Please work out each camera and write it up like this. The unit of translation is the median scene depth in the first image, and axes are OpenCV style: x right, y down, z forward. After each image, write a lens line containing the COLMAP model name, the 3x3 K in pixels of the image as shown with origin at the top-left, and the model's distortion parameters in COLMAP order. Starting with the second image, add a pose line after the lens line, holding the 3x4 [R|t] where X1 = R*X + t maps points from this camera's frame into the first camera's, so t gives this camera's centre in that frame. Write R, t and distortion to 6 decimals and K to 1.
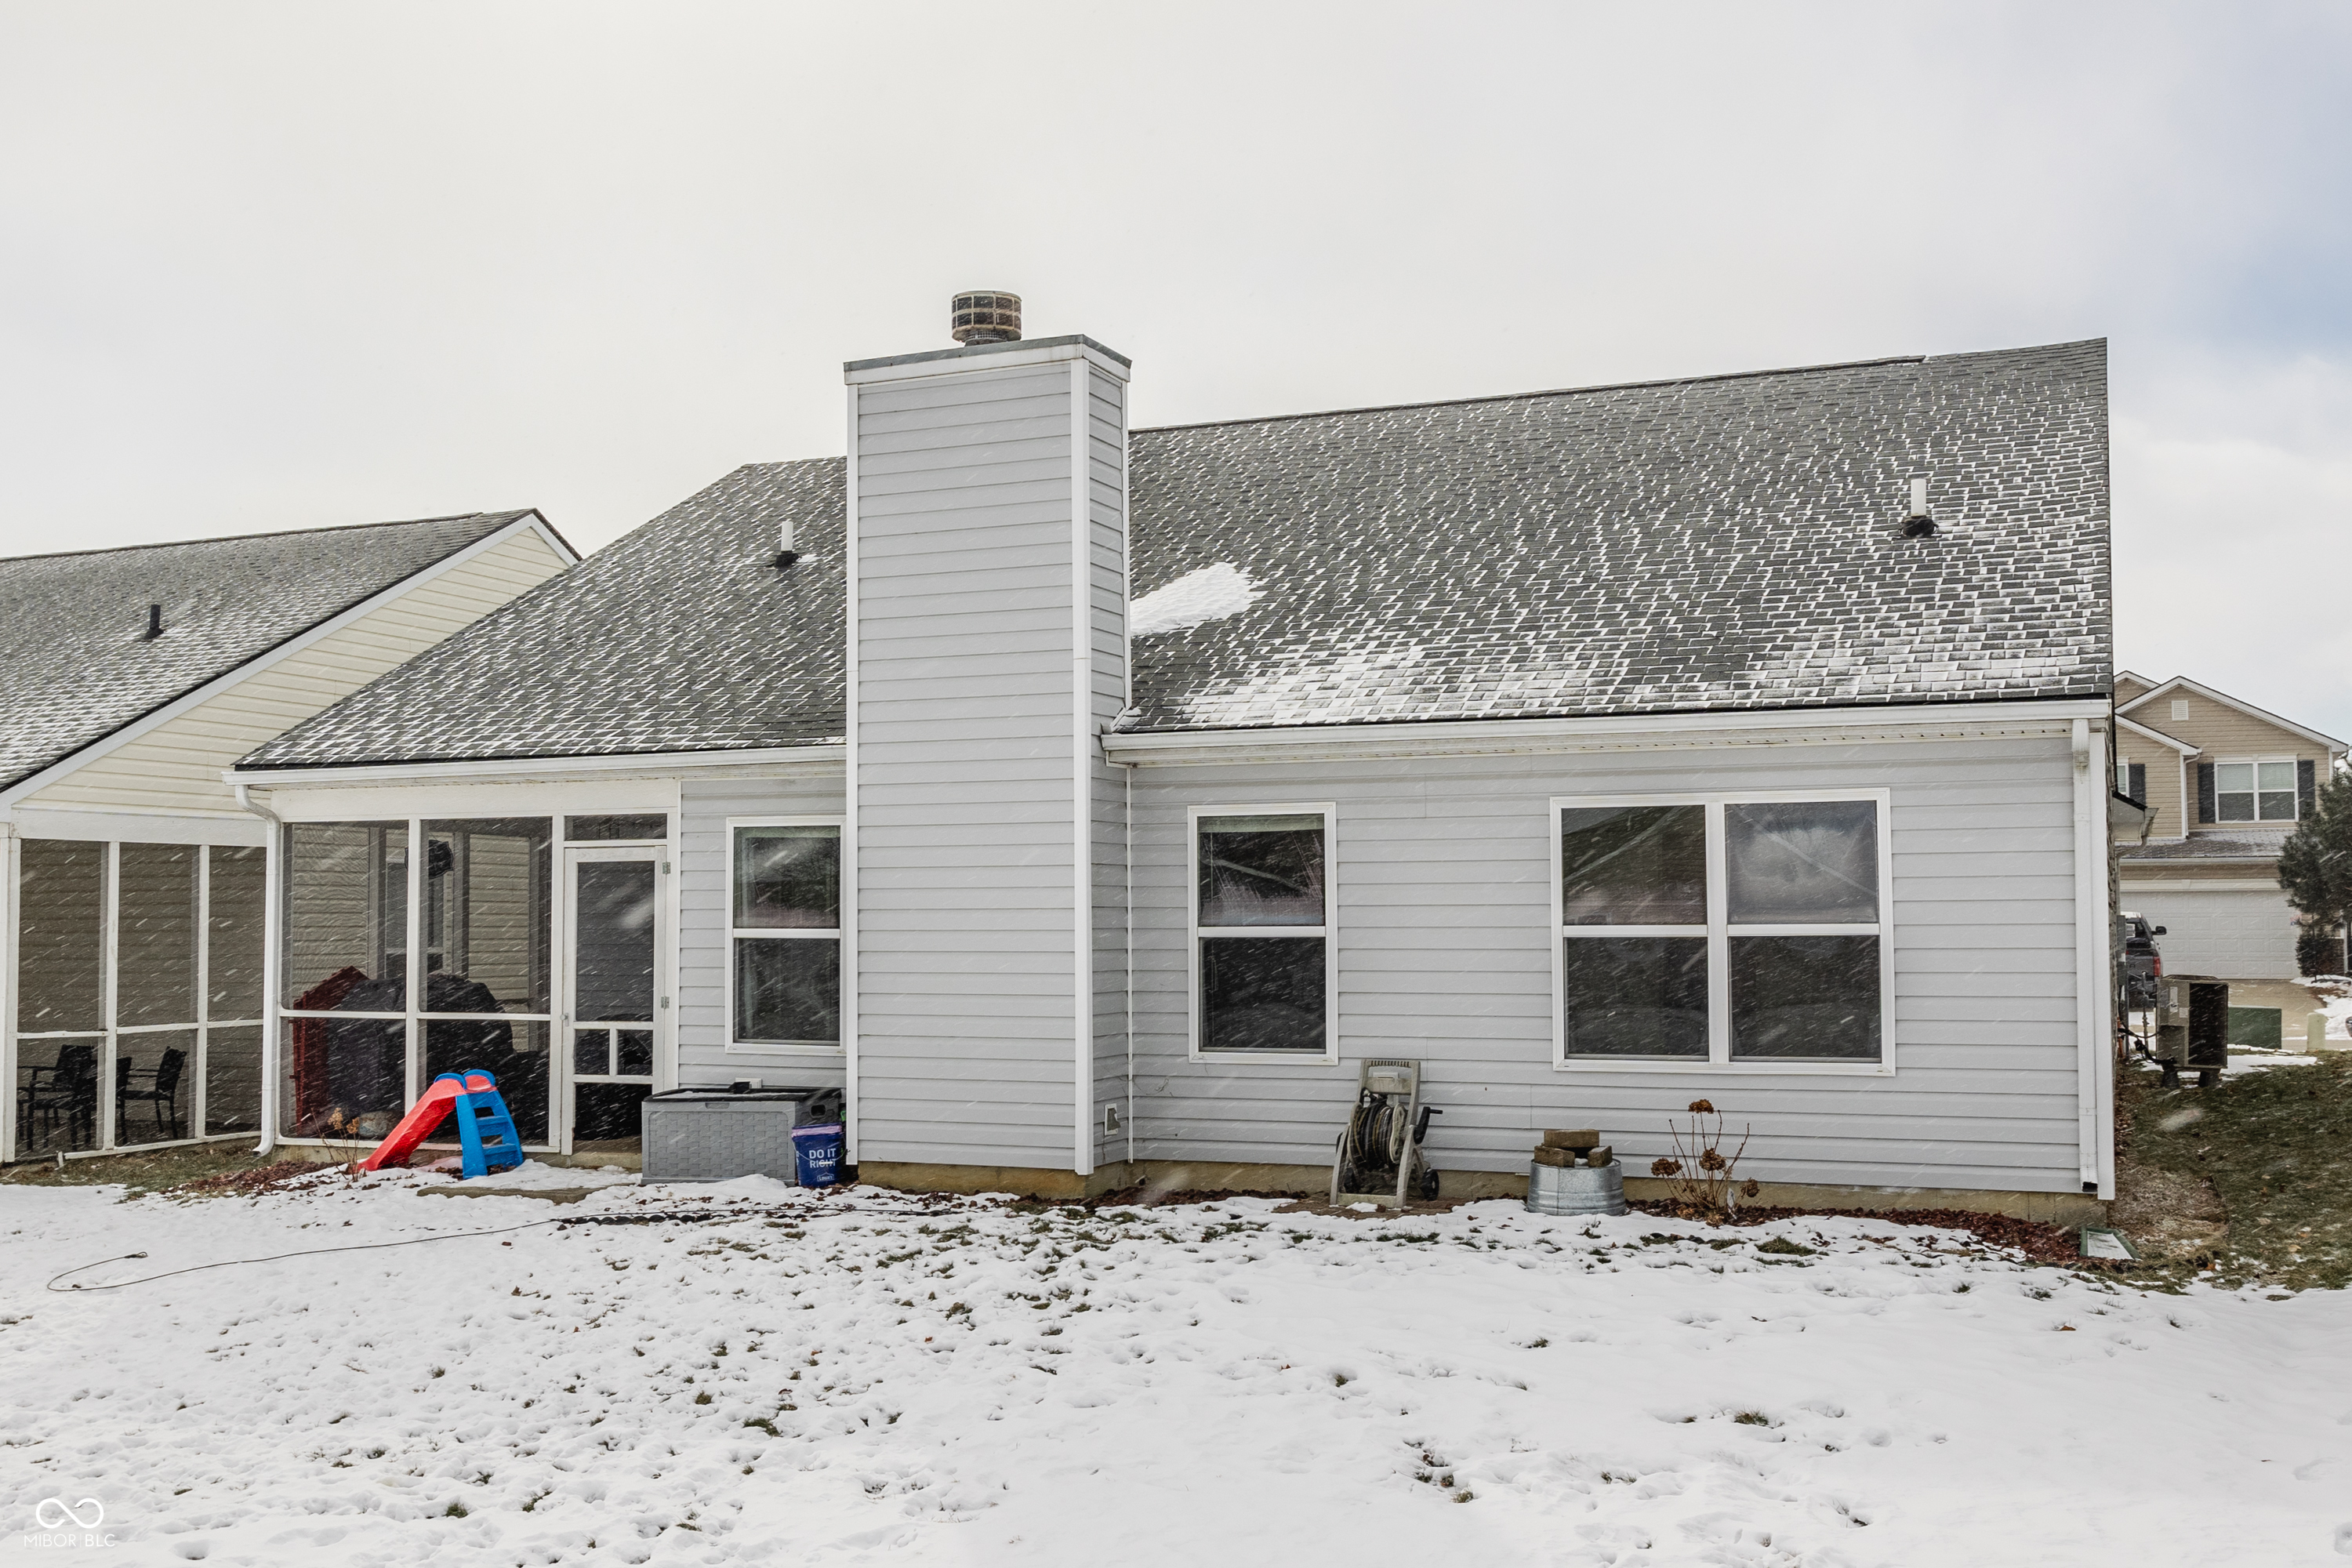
lens RADIAL K [[2046.0, 0, 1176.3], [0, 2046.0, 815.5], [0, 0, 1]] dist [-0.002257, -0.002410]
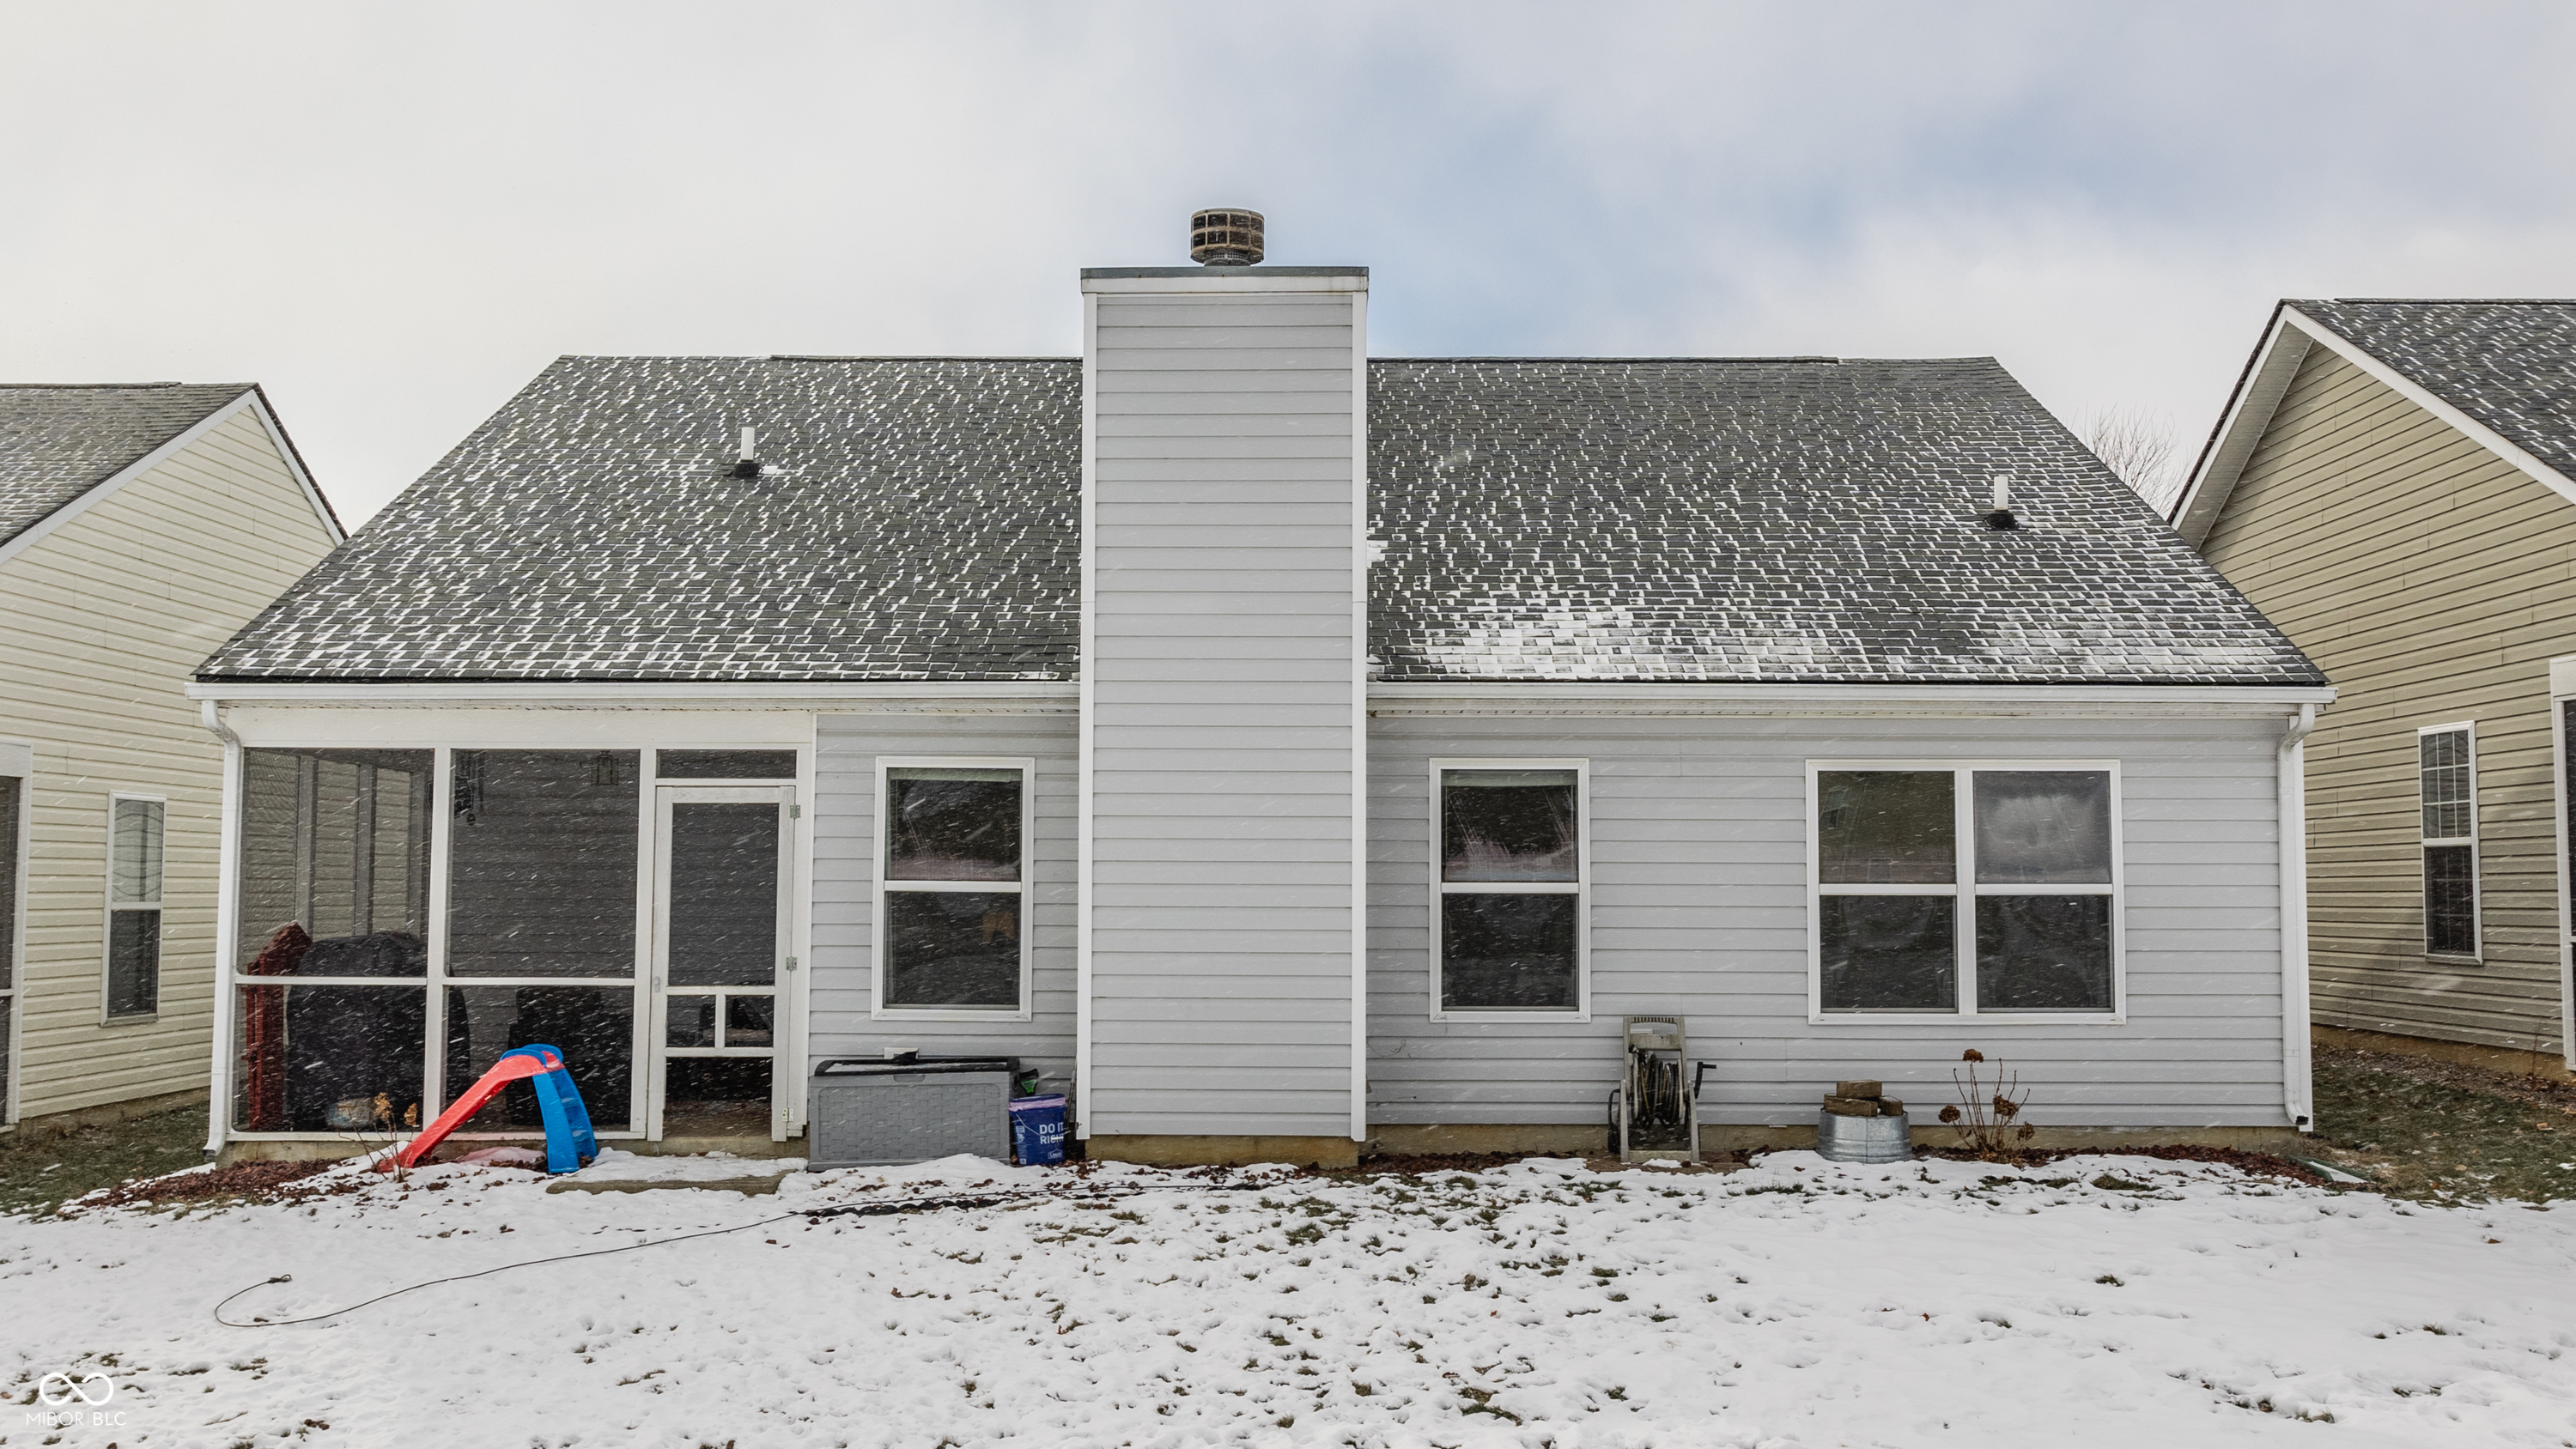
lens RADIAL K [[2116.6, 0, 1286.7], [0, 2116.6, 727.6], [0, 0, 1]] dist [-0.002488, -0.000499]
pose [[0.943266, 0.032458, 0.330448, -0.396098], [-0.024992, 0.999328, -0.026819, 0.009601], [-0.331097, 0.017039, 0.943443, 0.072706]]
